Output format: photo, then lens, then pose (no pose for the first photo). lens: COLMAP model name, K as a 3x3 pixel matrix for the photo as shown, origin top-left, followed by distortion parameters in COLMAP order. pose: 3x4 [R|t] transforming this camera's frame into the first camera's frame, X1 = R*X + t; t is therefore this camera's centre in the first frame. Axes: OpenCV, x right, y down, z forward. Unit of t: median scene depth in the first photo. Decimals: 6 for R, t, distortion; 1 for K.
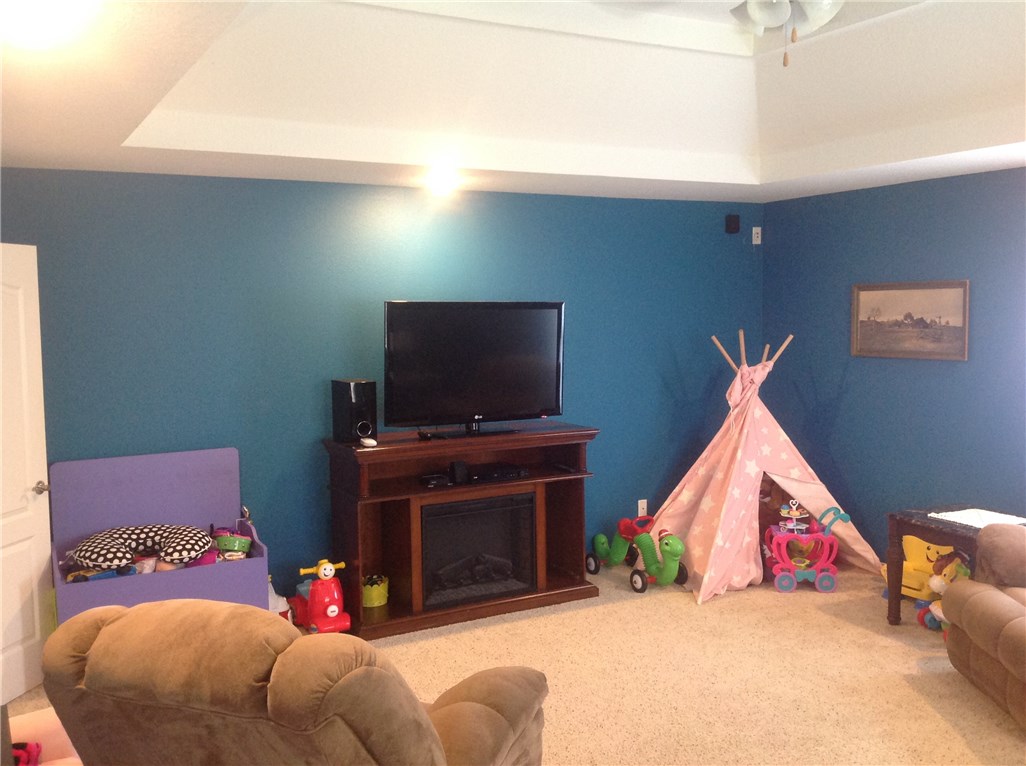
lens RADIAL K [[968.2, 0, 515.3], [0, 968.2, 382.6], [0, 0, 1]] dist [0.195310, -0.499108]
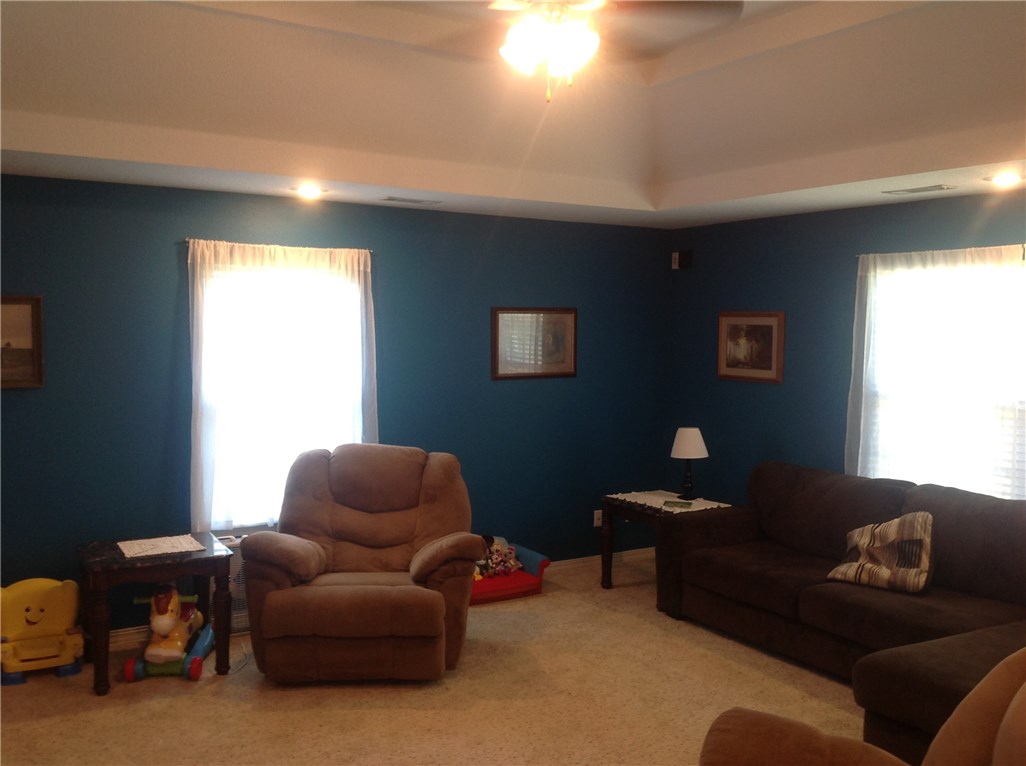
lens RADIAL K [[968.2, 0, 515.3], [0, 968.2, 382.6], [0, 0, 1]] dist [0.195310, -0.499108]
pose [[-0.056352, -0.048298, 0.997242, -0.540090], [0.077751, 0.995584, 0.052611, -0.048066], [-0.995379, 0.080501, -0.052348, 0.747789]]
